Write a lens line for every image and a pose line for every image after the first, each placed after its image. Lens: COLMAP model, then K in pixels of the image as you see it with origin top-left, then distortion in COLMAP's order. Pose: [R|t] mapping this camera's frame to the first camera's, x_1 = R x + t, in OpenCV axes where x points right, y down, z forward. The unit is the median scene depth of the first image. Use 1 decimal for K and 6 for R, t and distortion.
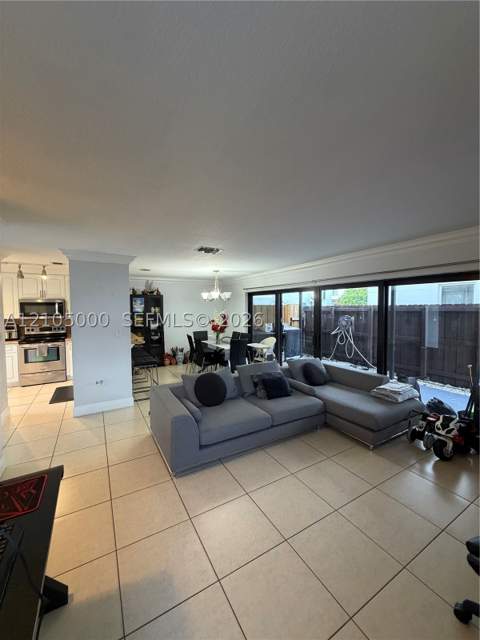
lens RADIAL K [[255.0, 0, 239.6], [0, 255.0, 318.7], [0, 0, 1]] dist [-0.000664, 0.000256]
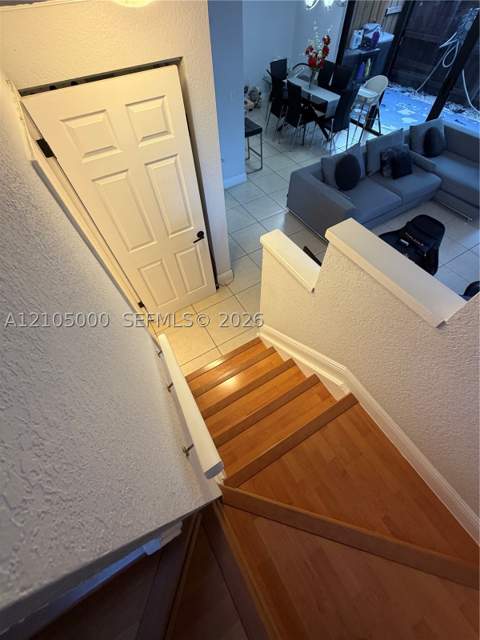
lens RADIAL K [[255.0, 0, 239.6], [0, 255.0, 318.7], [0, 0, 1]] dist [-0.000664, 0.000256]
pose [[0.999525, -0.022477, -0.021093, -0.470967], [0.030225, 0.580345, 0.813810, -0.220206], [-0.006051, -0.814061, 0.580748, -0.123604]]
